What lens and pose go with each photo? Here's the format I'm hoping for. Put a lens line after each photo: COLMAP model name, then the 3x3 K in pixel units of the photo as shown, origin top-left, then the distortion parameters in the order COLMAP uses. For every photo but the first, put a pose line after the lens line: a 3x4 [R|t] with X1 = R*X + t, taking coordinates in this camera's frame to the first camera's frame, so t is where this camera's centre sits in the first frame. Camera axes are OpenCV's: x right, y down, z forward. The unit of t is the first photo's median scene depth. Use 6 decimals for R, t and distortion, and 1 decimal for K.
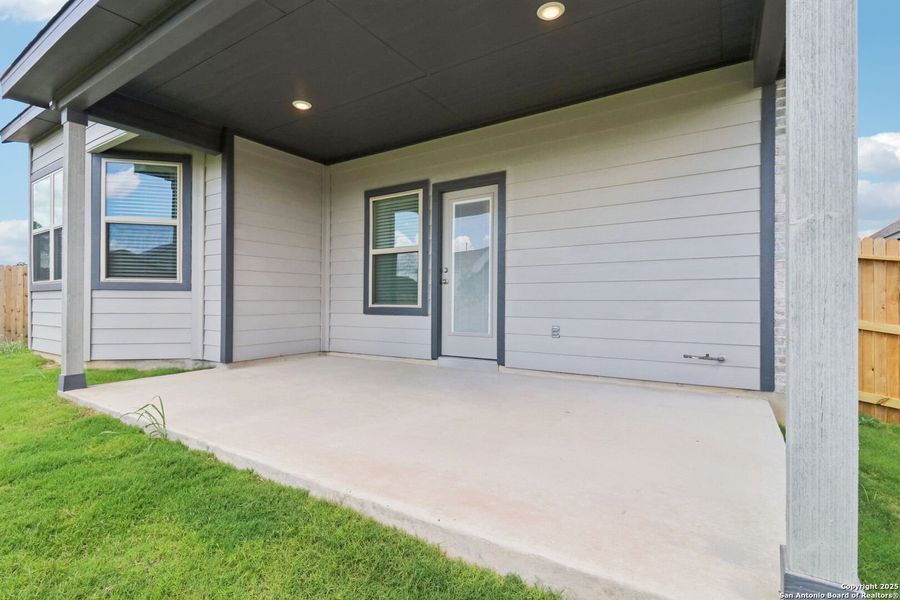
lens RADIAL K [[433.1, 0, 444.3], [0, 433.1, 298.5], [0, 0, 1]] dist [0.000550, 0.000094]
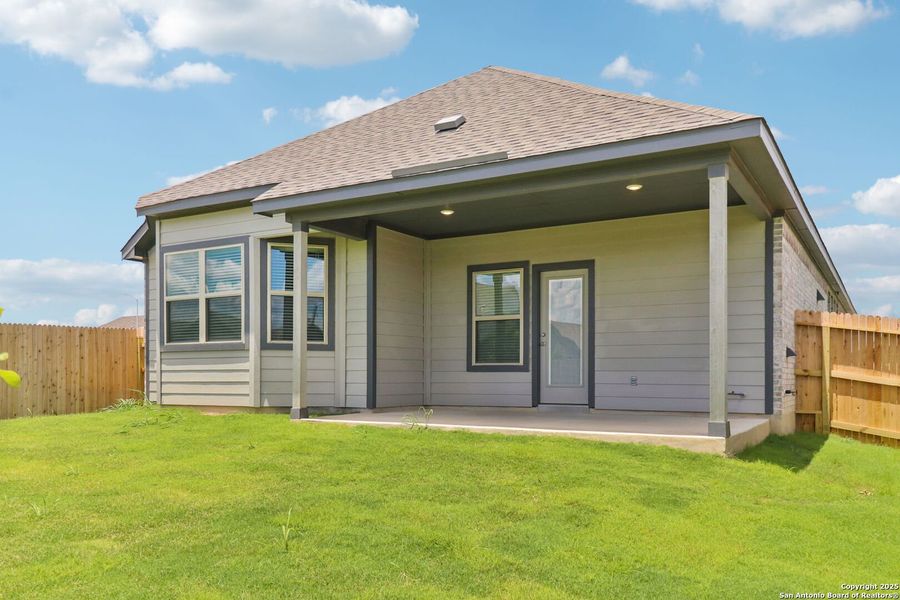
lens RADIAL K [[756.1, 0, 446.4], [0, 756.1, 367.6], [0, 0, 1]] dist [0.017729, 0.005913]
pose [[0.998608, 0.001885, 0.052707, -0.396425], [-0.001521, 0.999975, -0.006953, 0.044621], [-0.052719, 0.006863, 0.998586, -1.169716]]
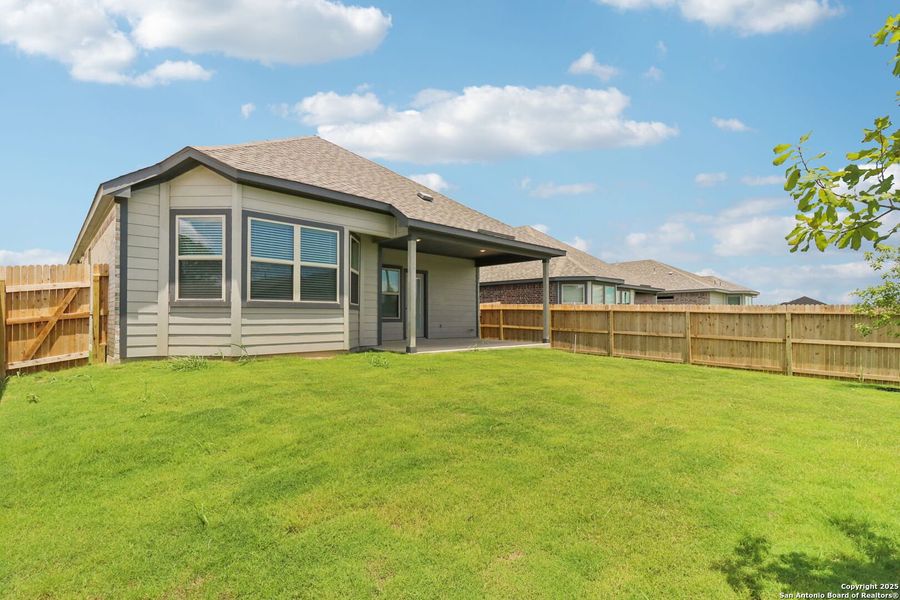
lens RADIAL K [[413.8, 0, 448.6], [0, 413.8, 313.4], [0, 0, 1]] dist [-0.000456, -0.000313]
pose [[0.213504, 0.011683, 0.976872, -2.348551], [-0.006442, 0.999924, -0.010550, 0.013196], [-0.976921, -0.004040, 0.213563, 0.242297]]
